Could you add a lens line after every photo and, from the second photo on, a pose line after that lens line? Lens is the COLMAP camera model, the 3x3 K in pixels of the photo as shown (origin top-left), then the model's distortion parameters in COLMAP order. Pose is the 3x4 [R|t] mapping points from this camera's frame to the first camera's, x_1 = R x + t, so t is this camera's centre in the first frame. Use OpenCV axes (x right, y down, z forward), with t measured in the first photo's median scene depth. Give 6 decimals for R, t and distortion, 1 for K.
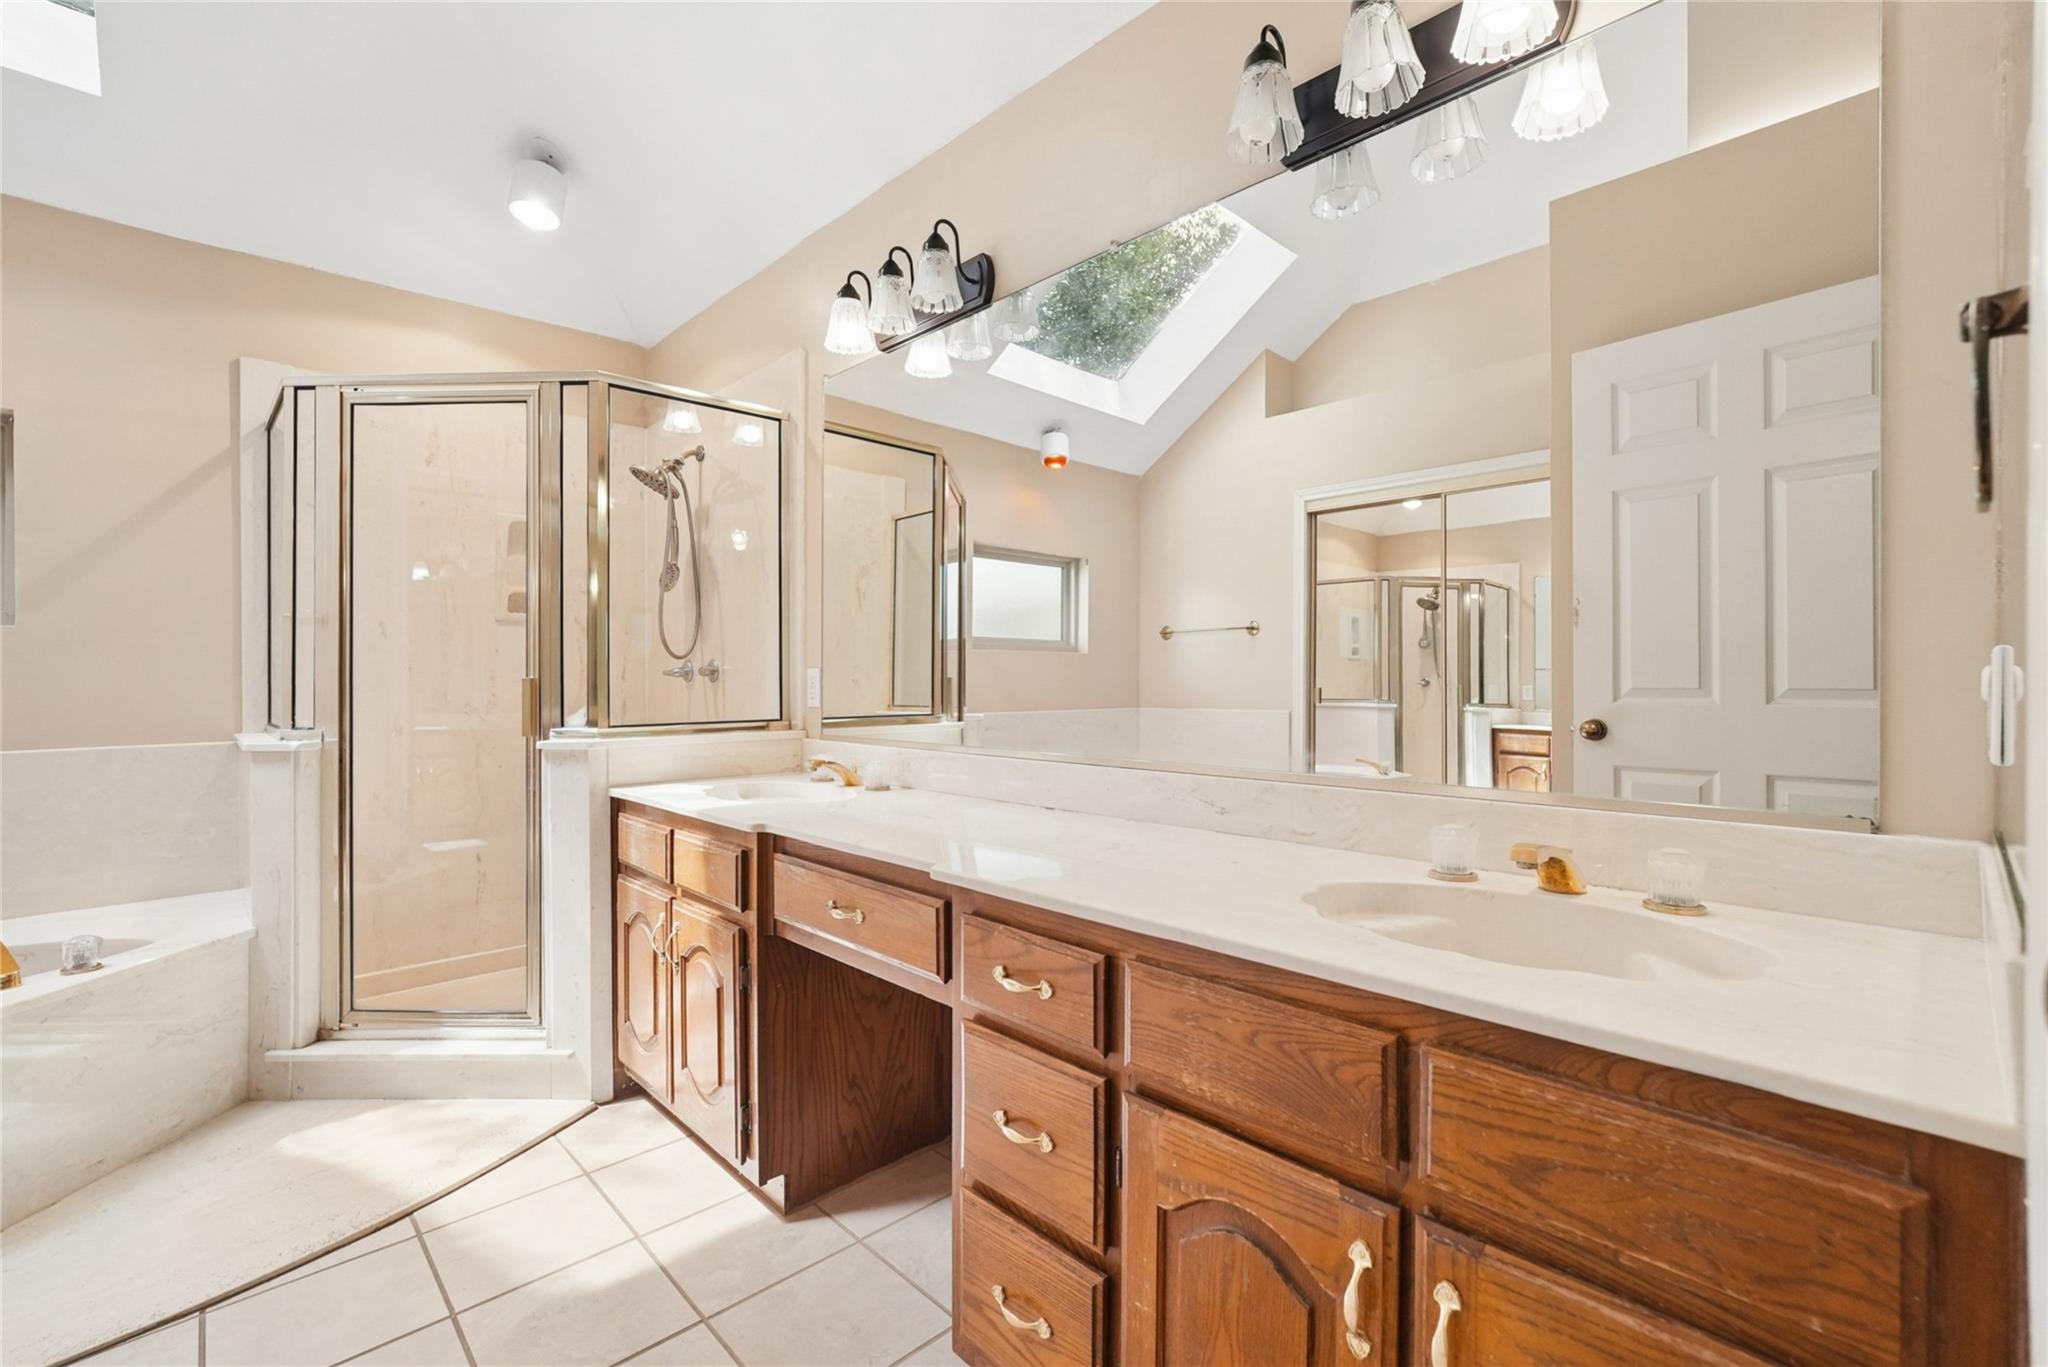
lens RADIAL K [[910.6, 0, 1047.8], [0, 910.6, 664.0], [0, 0, 1]] dist [-0.035063, 0.014962]
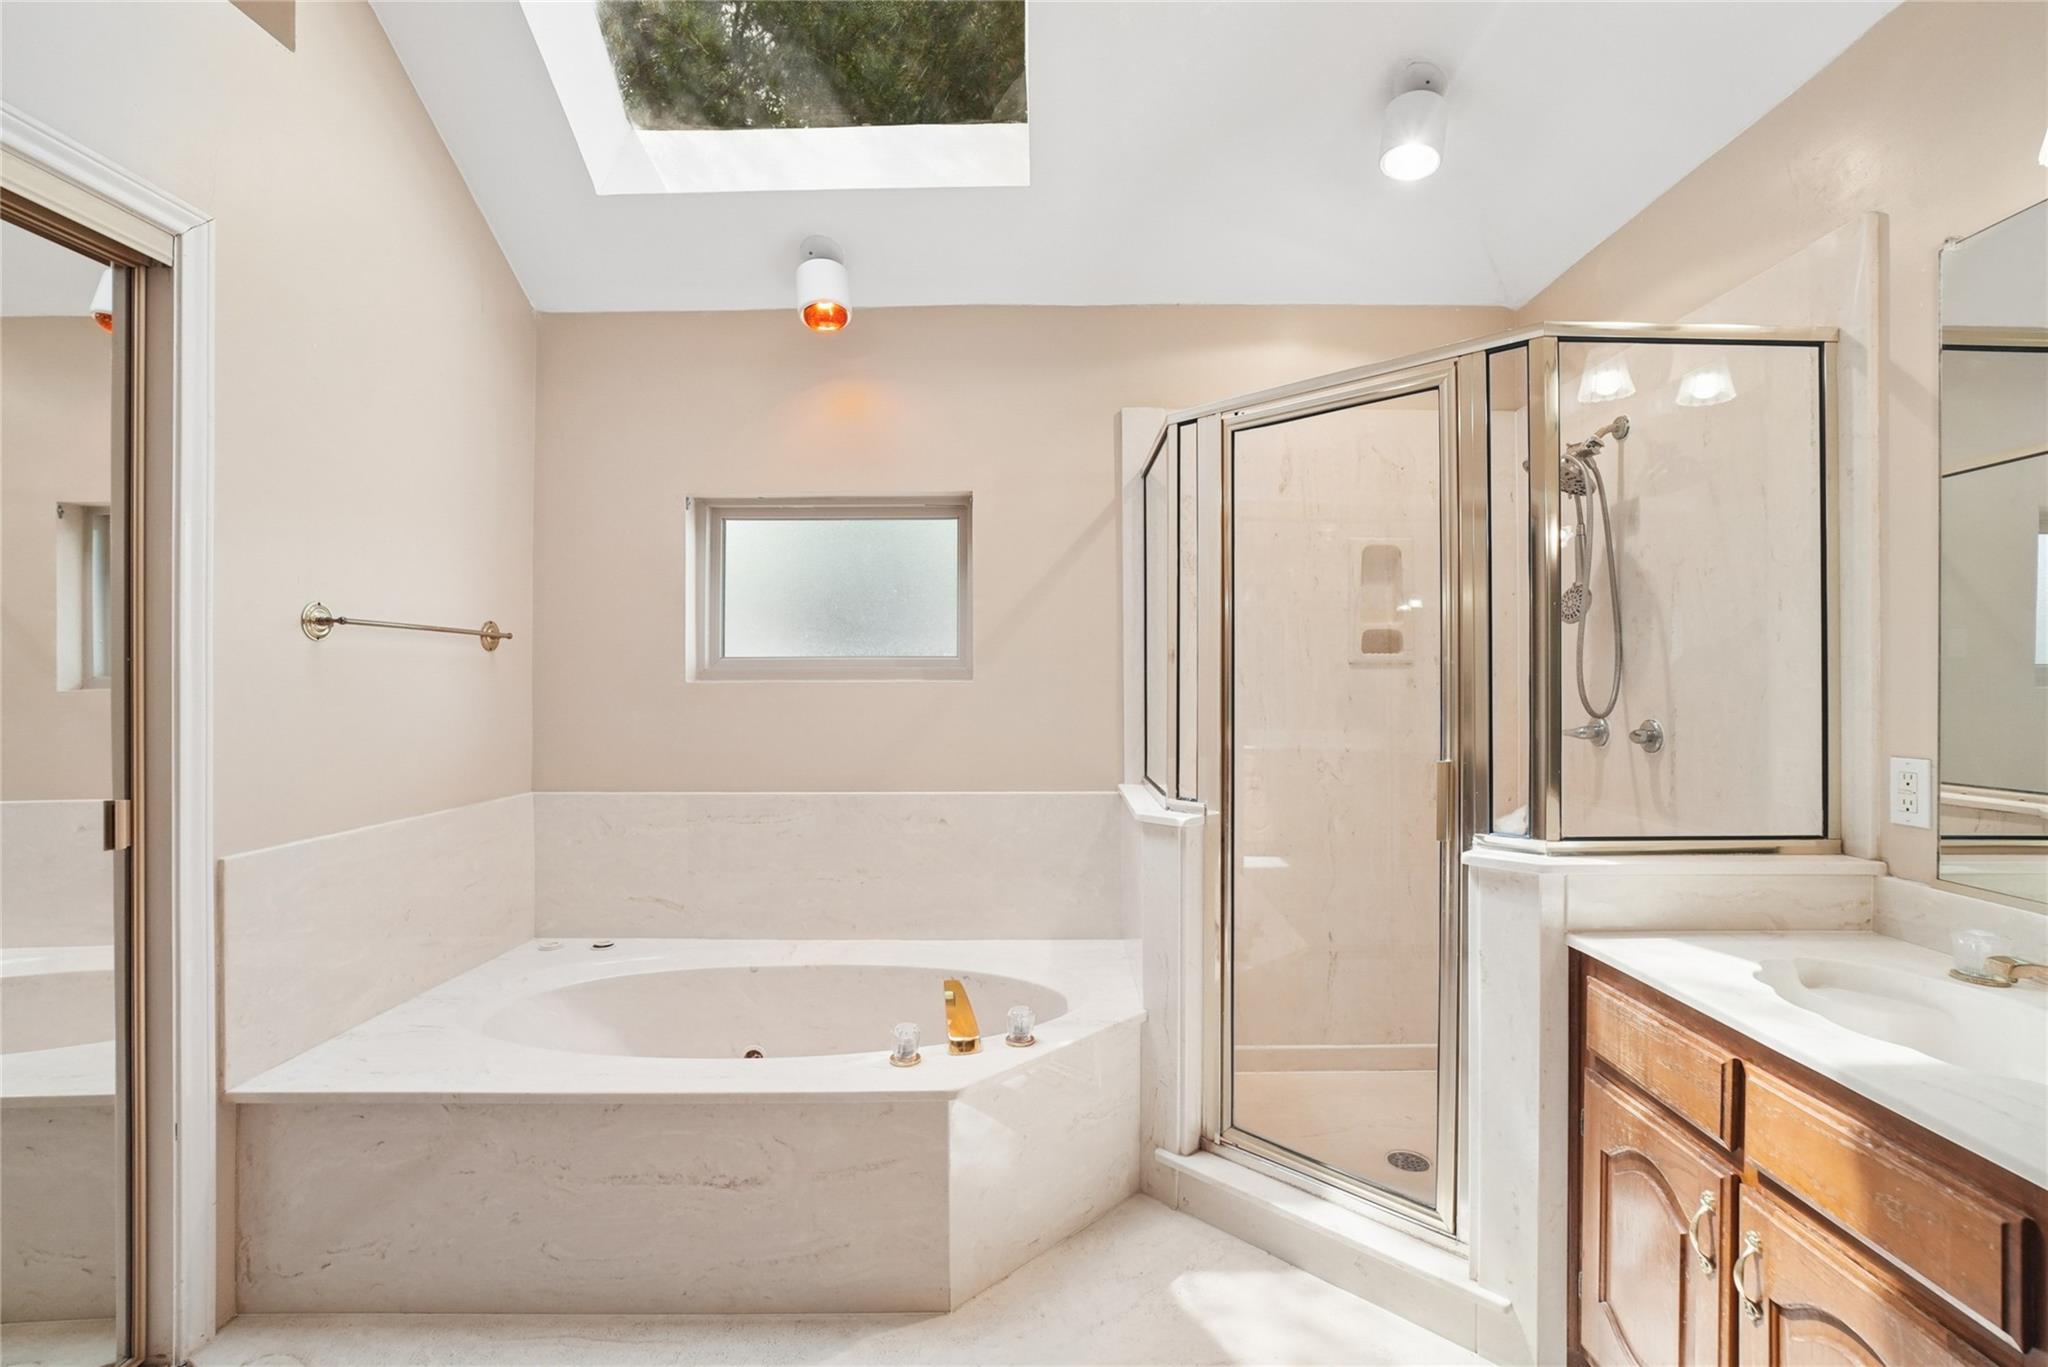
lens RADIAL K [[910.6, 0, 1047.8], [0, 910.6, 664.0], [0, 0, 1]] dist [-0.035063, 0.014962]
pose [[0.717347, -0.001398, -0.696715, -0.293596], [0.002924, 0.999995, 0.001004, -0.066577], [0.696710, -0.002758, 0.717348, 0.244447]]
